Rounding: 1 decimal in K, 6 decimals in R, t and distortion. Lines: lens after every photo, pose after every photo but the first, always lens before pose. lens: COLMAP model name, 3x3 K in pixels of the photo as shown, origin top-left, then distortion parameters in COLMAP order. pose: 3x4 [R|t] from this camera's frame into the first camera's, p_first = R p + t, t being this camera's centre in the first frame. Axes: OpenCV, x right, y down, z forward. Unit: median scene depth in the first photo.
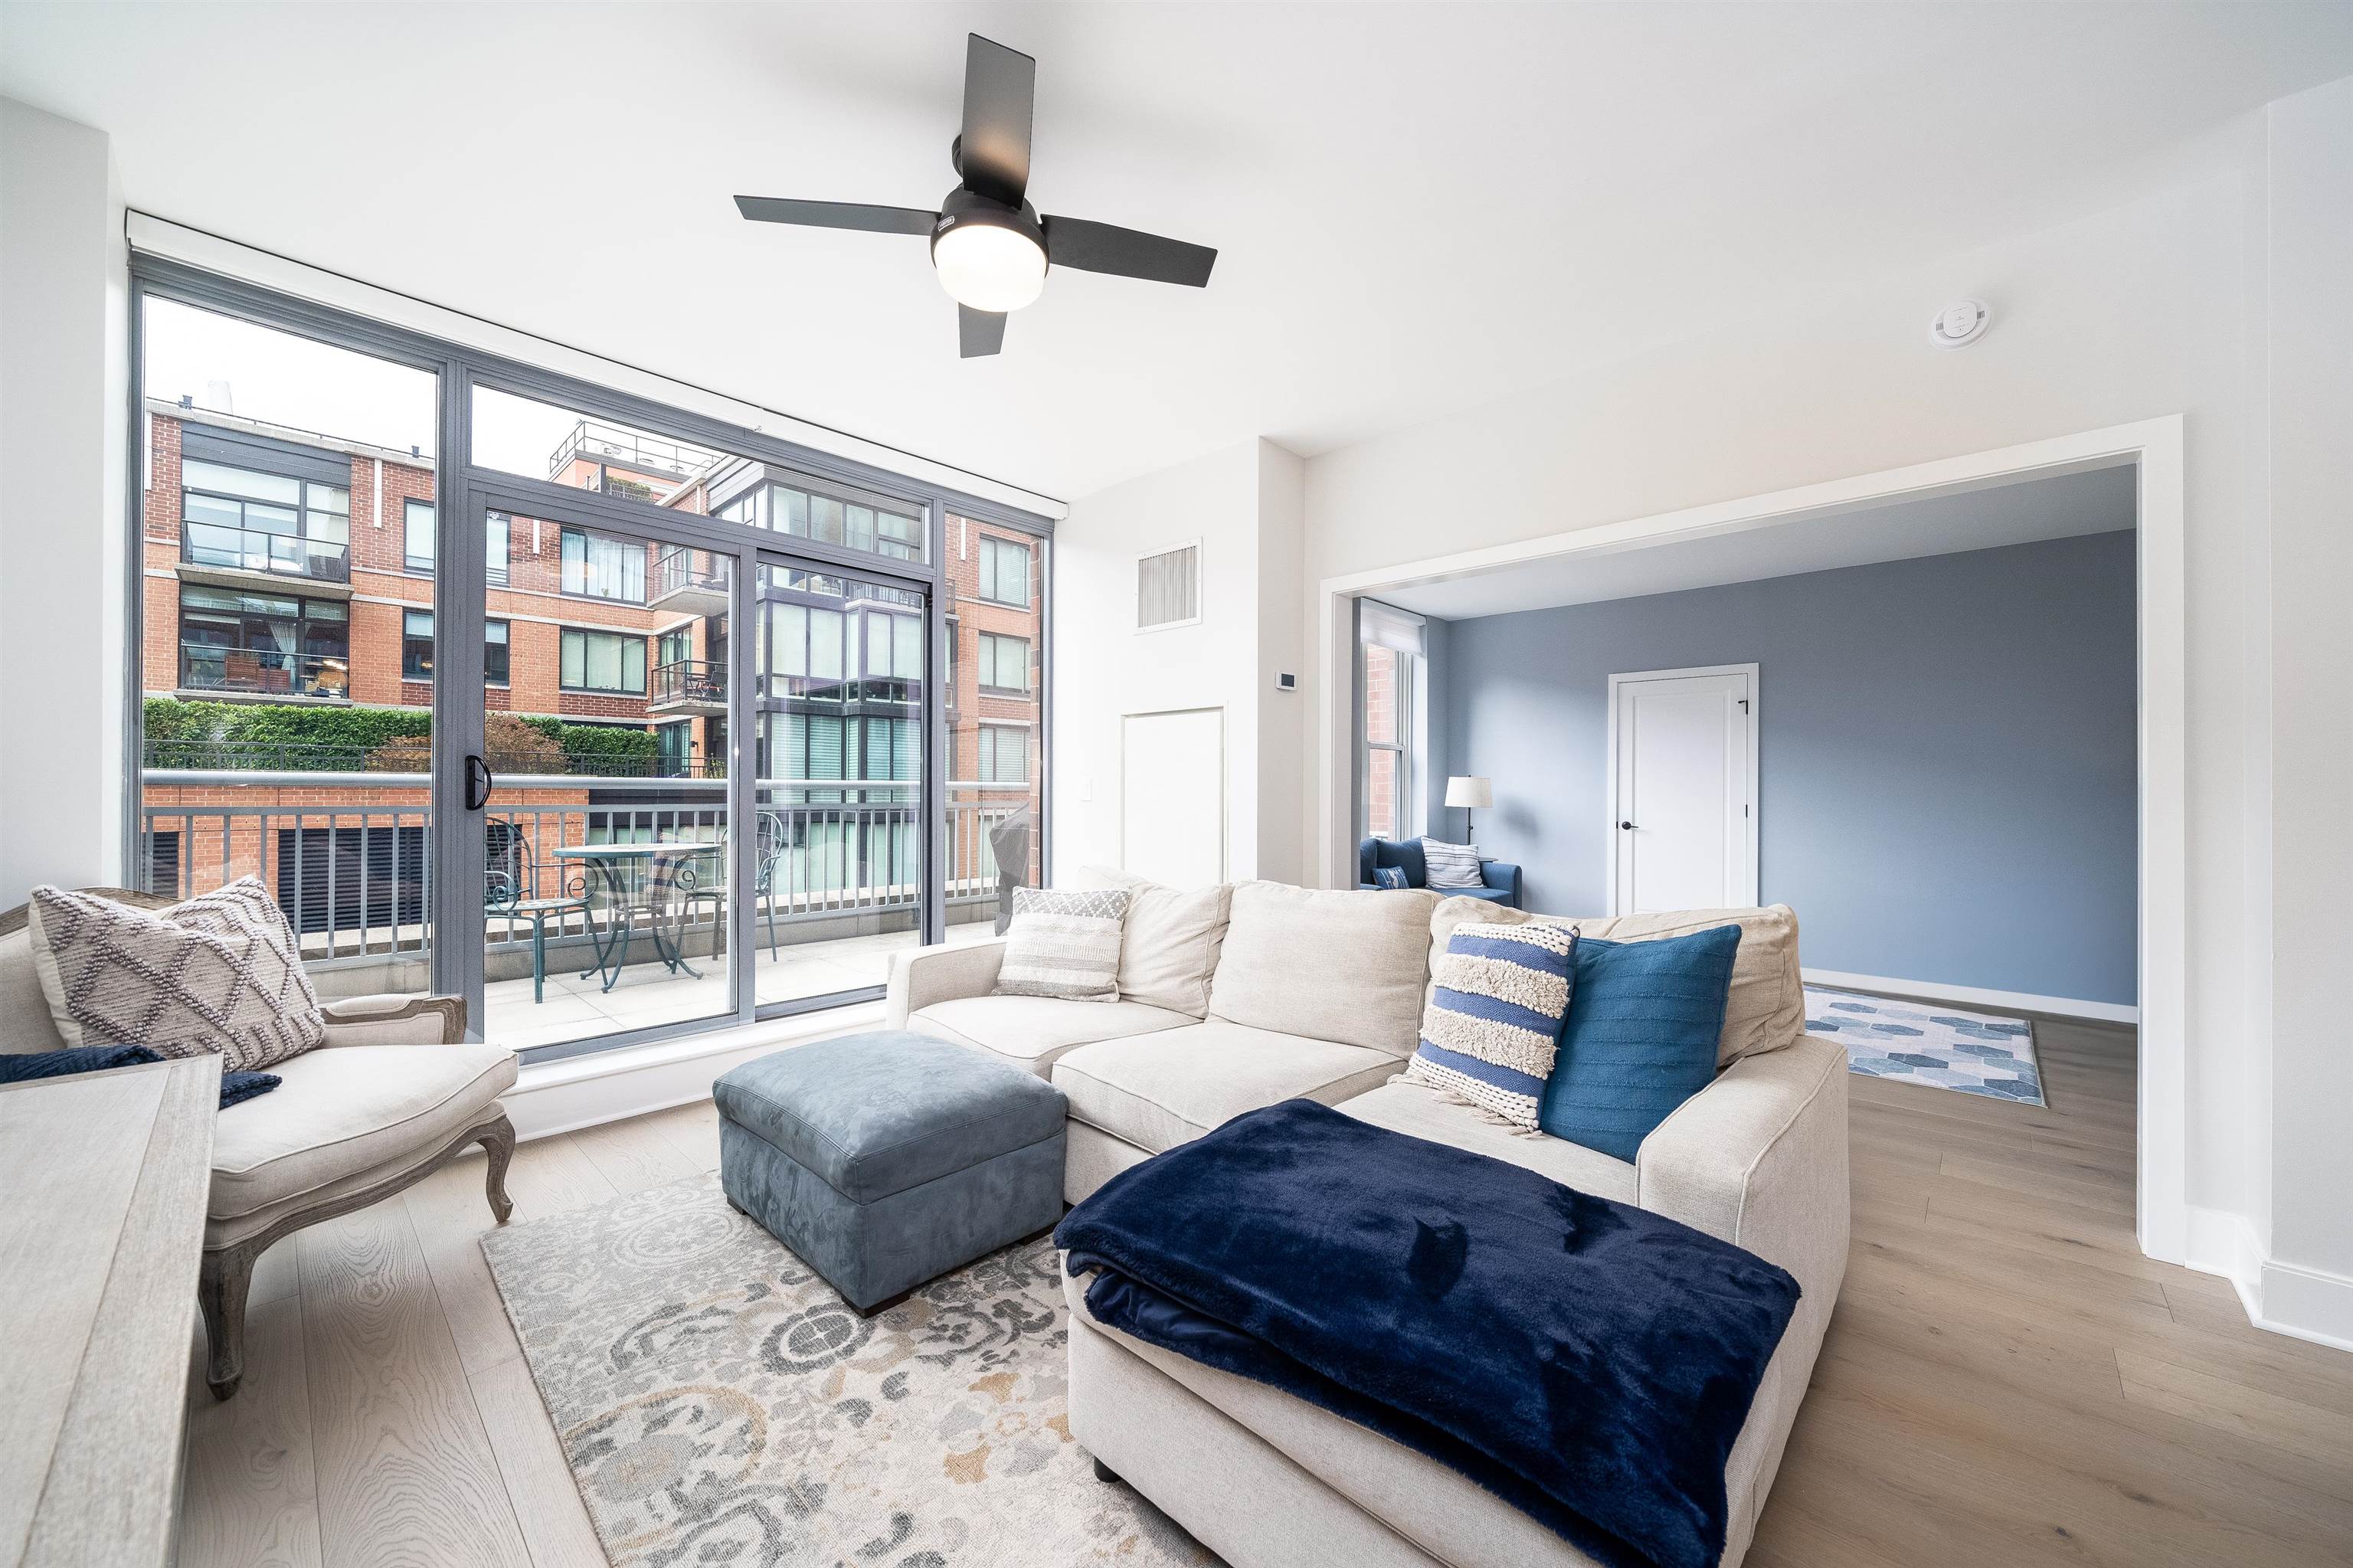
lens RADIAL K [[858.7, 0, 1183.6], [0, 858.7, 784.4], [0, 0, 1]] dist [-0.000256, -0.001712]
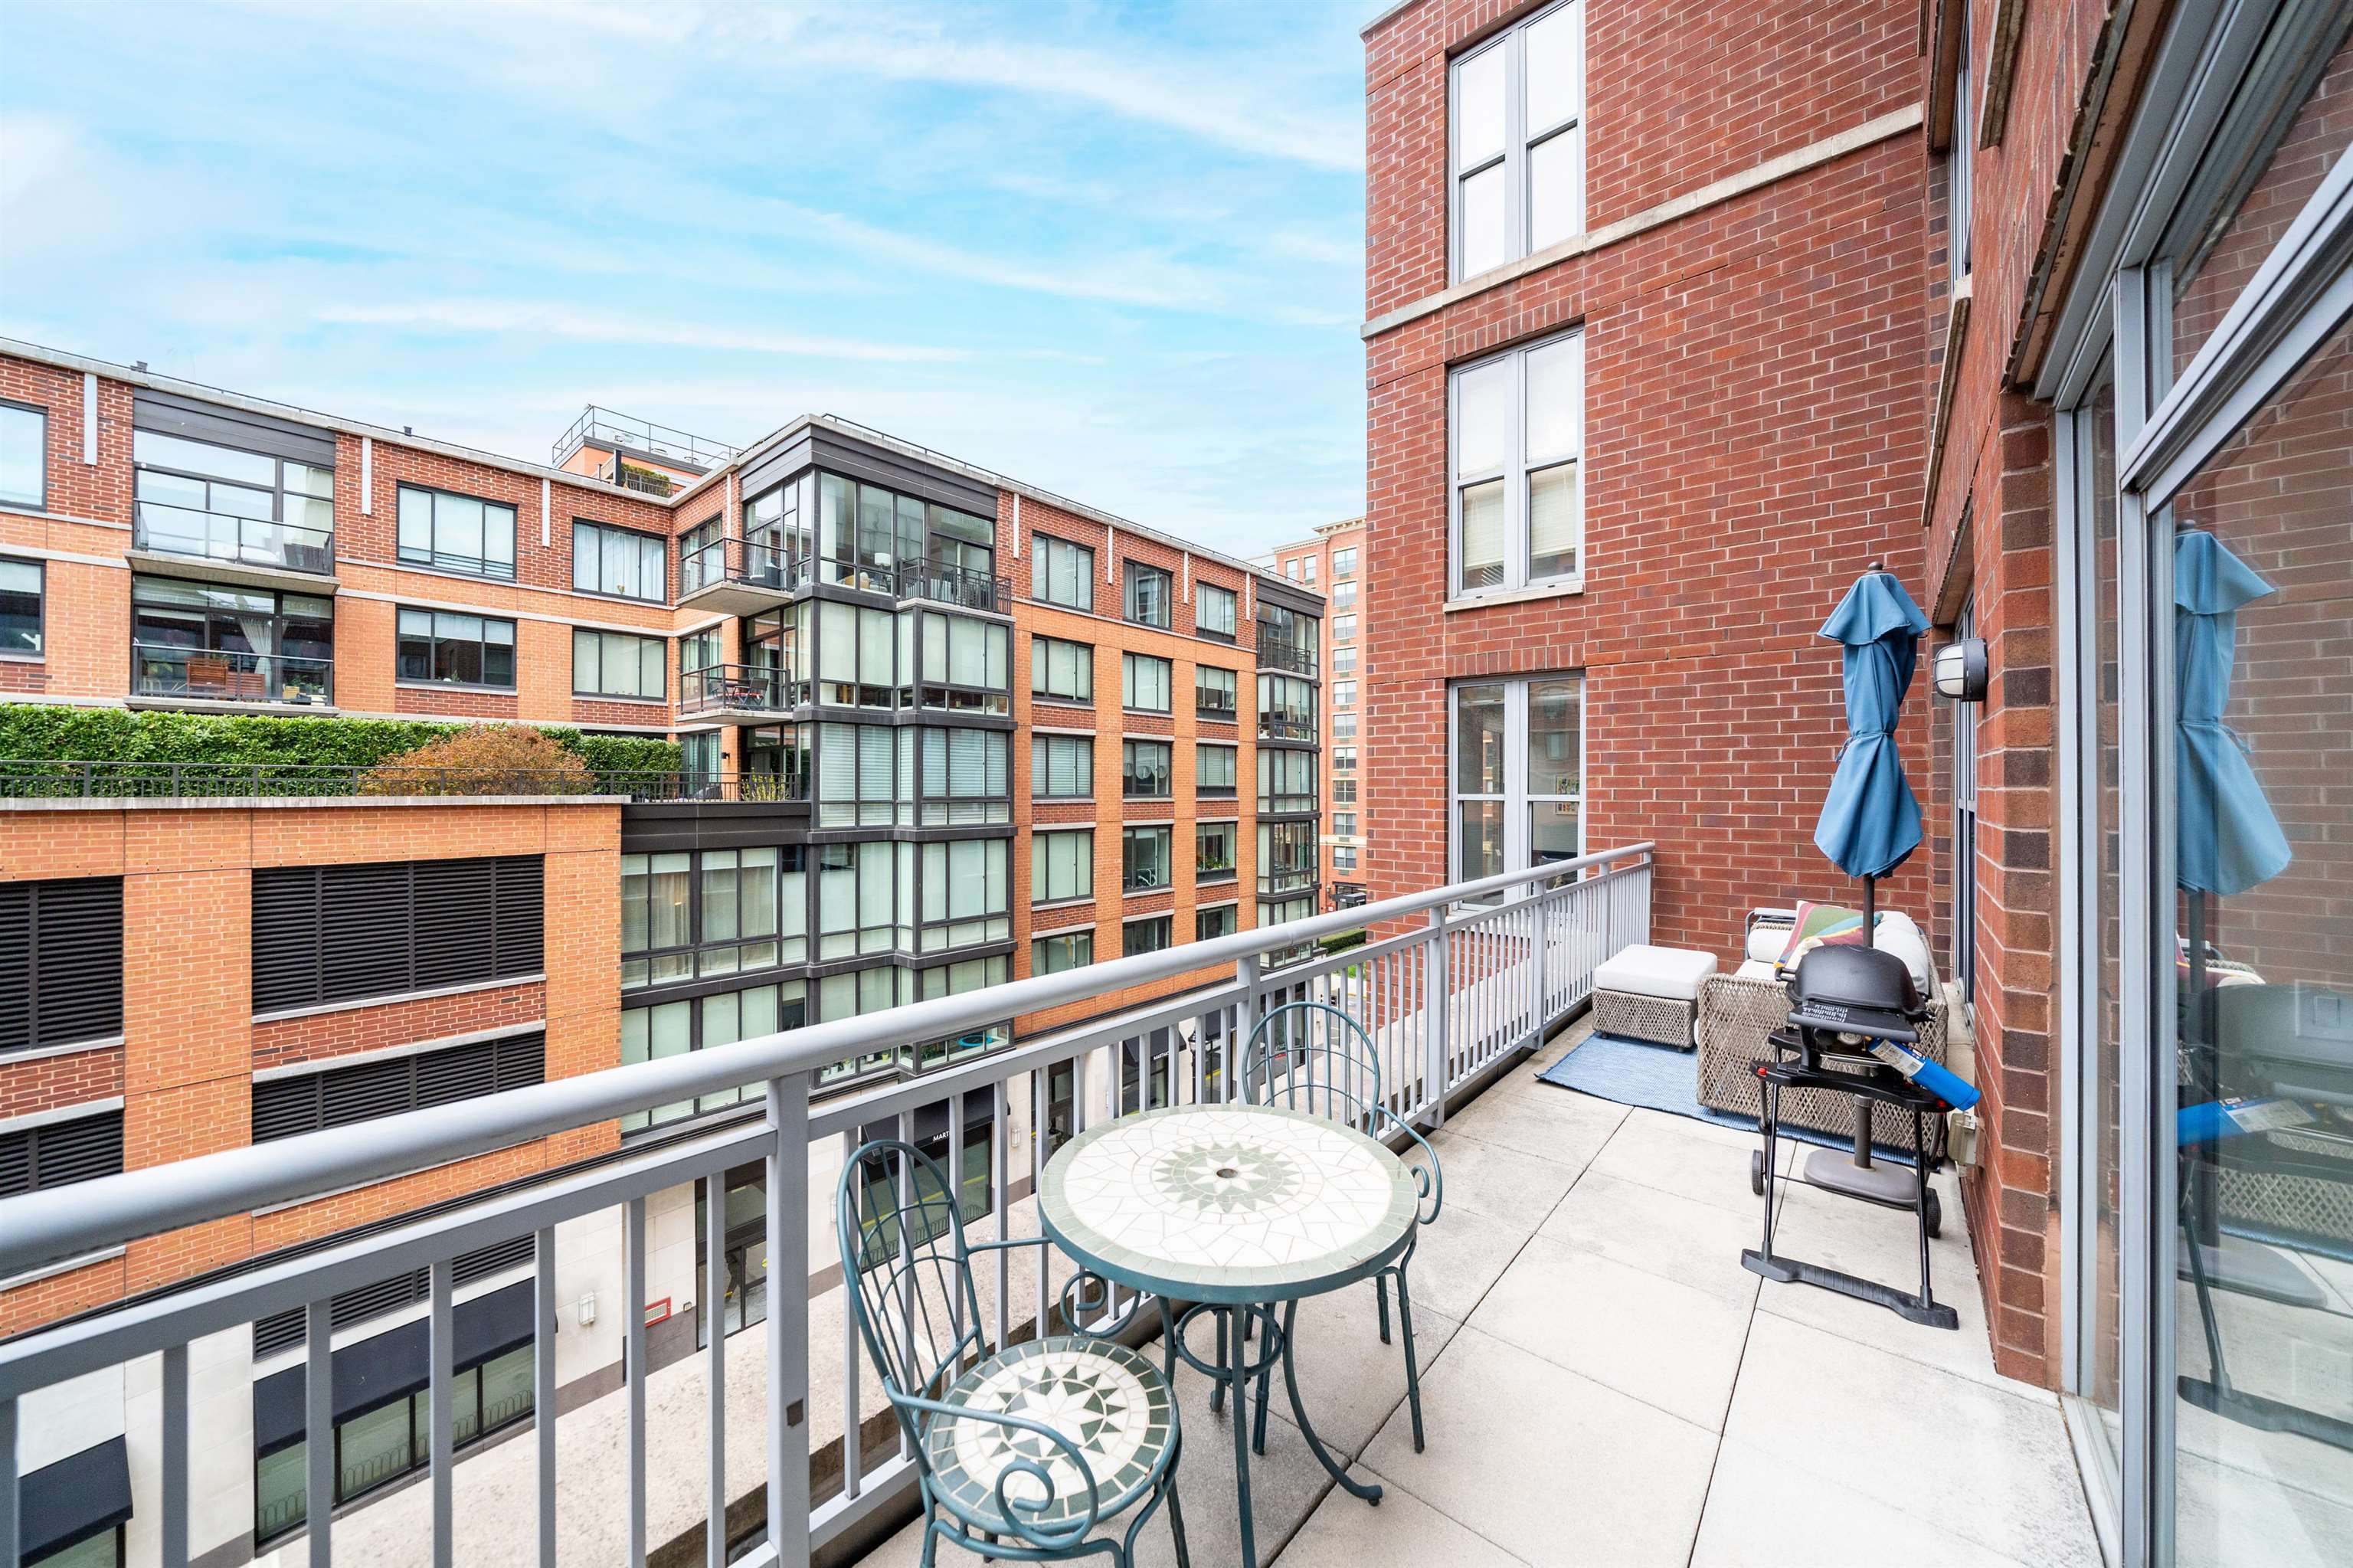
lens RADIAL K [[812.8, 0, 1189.4], [0, 812.8, 785.5], [0, 0, 1]] dist [-0.006334, -0.000273]
pose [[0.998870, -0.001761, 0.047497, -0.125583], [0.001547, 0.999988, 0.004549, -0.019665], [-0.047505, -0.004470, 0.998861, 0.119947]]
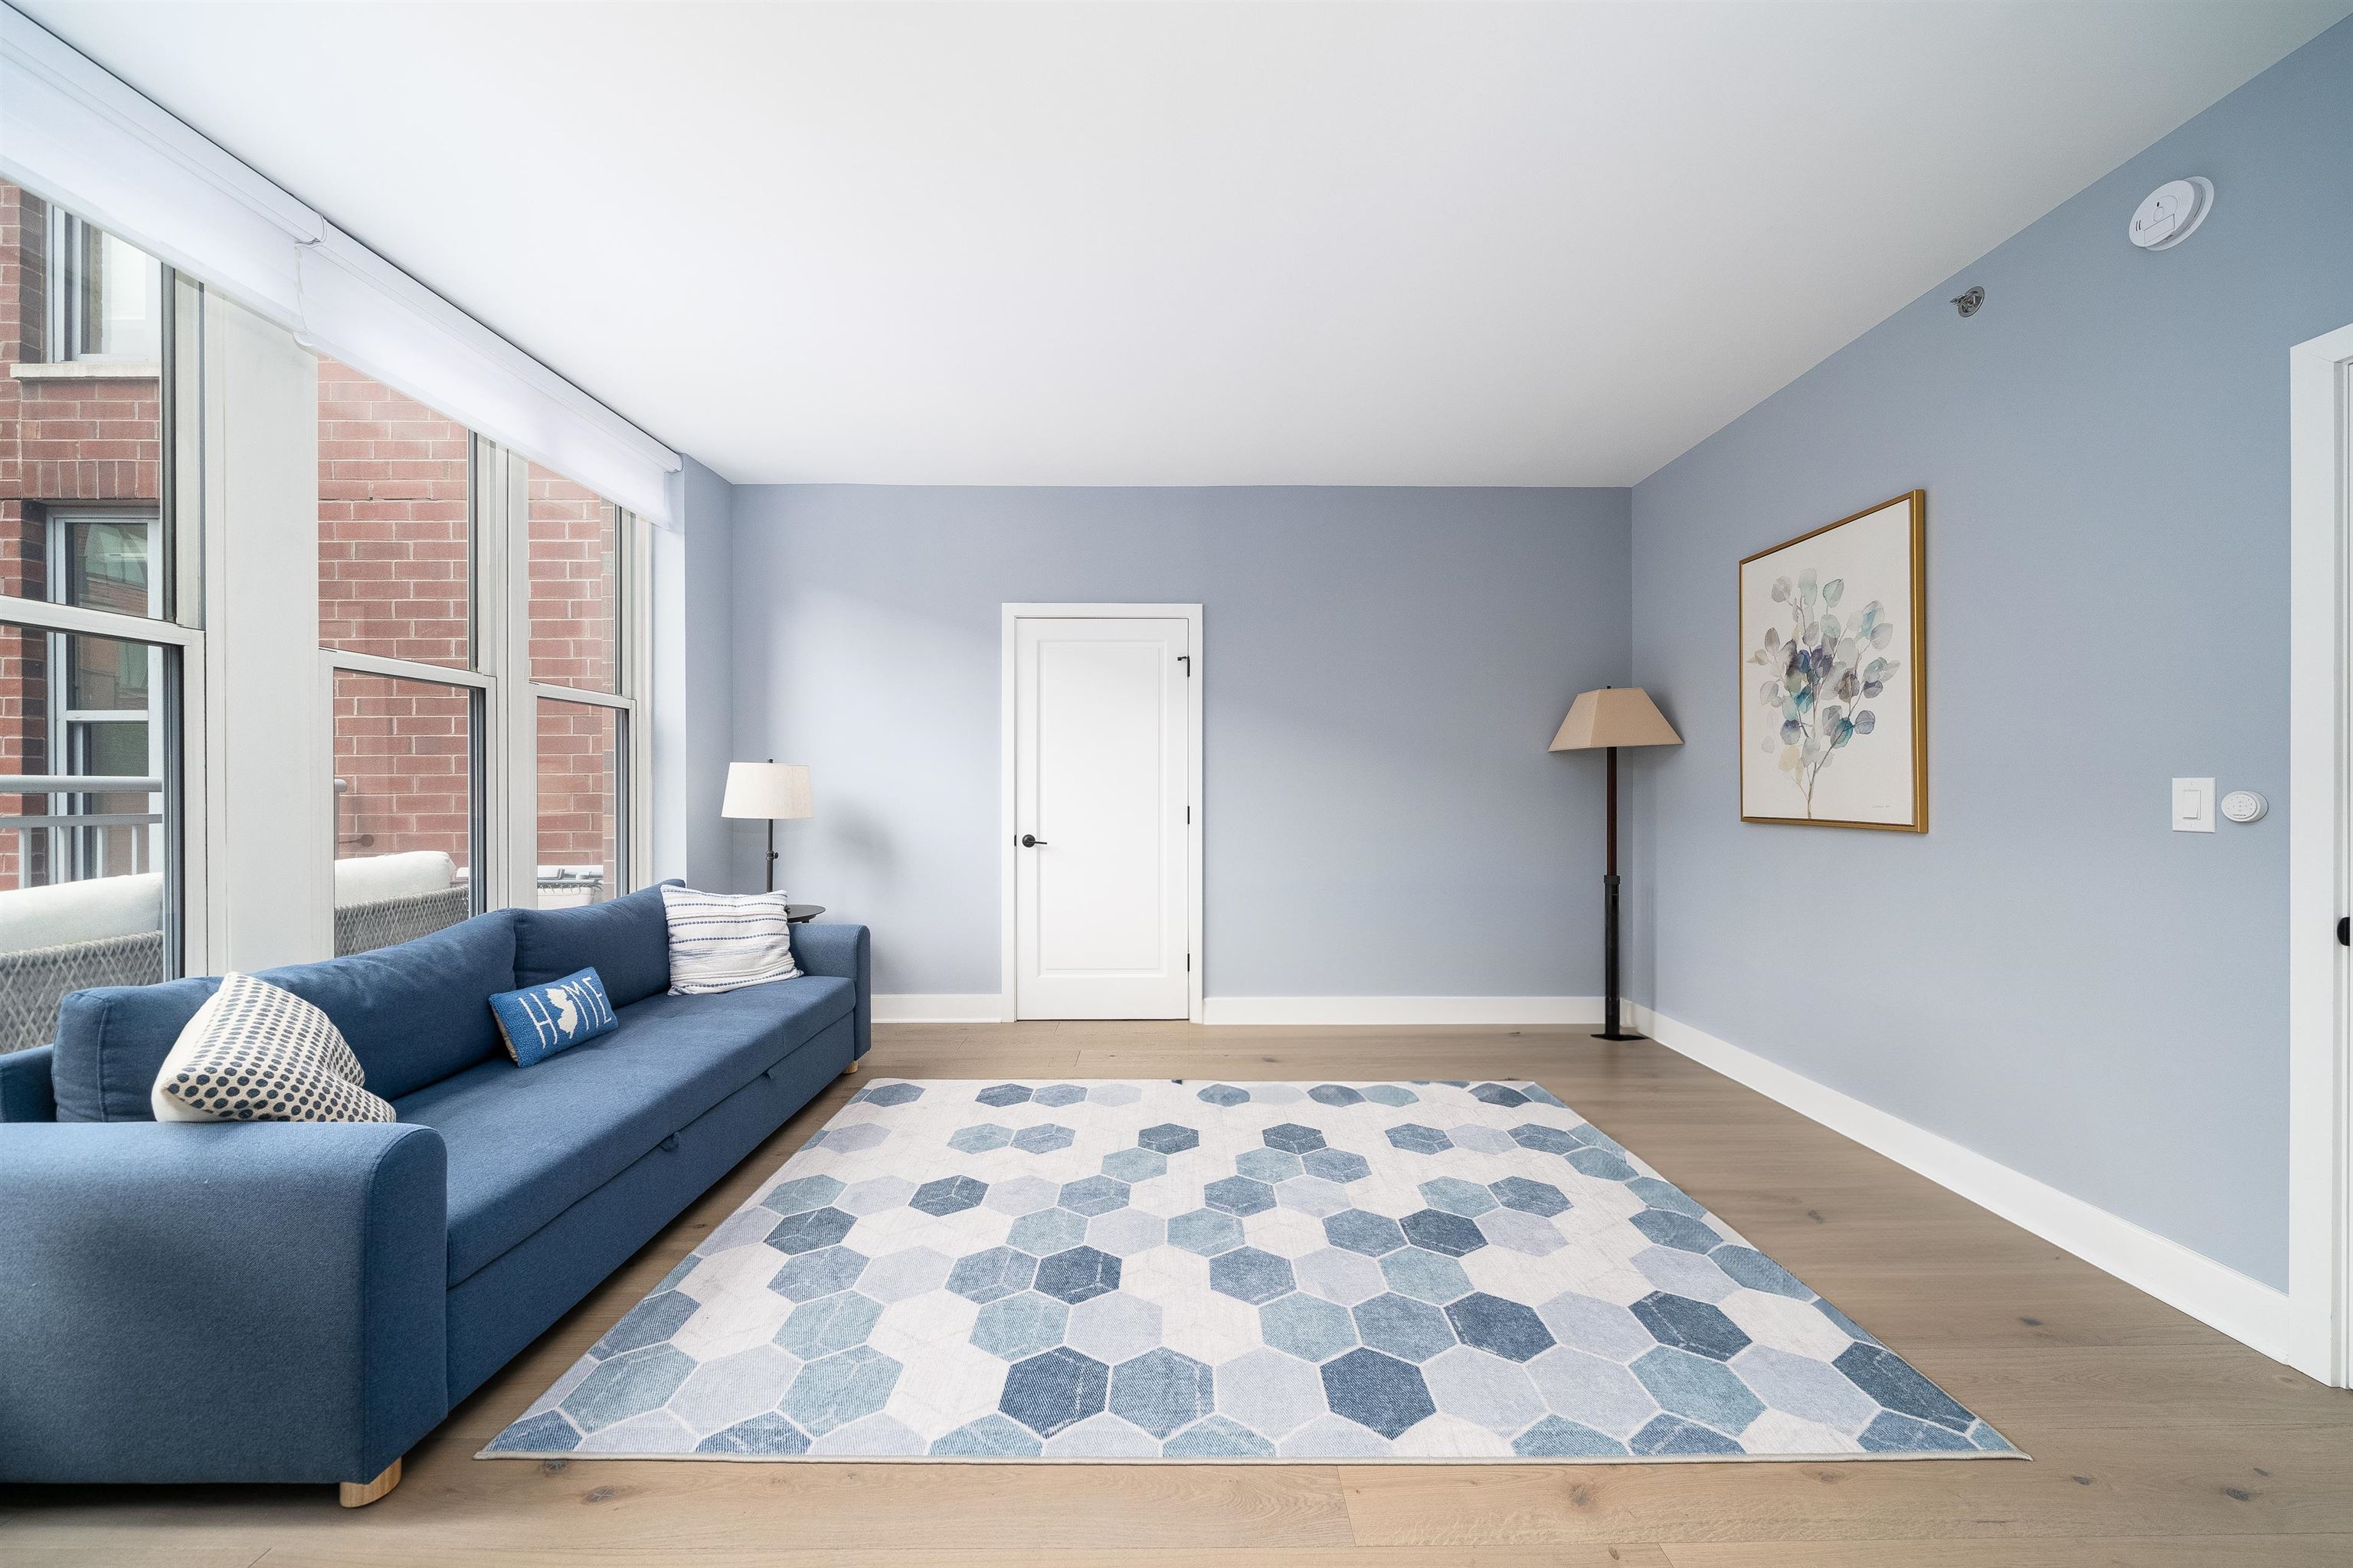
lens RADIAL K [[812.8, 0, 1189.4], [0, 812.8, 785.5], [0, 0, 1]] dist [-0.006334, -0.000273]
pose [[0.725914, -0.003532, 0.687776, 0.050605], [-0.000275, 0.999985, 0.005425, 0.000654], [-0.687785, -0.004127, 0.725903, 0.131829]]
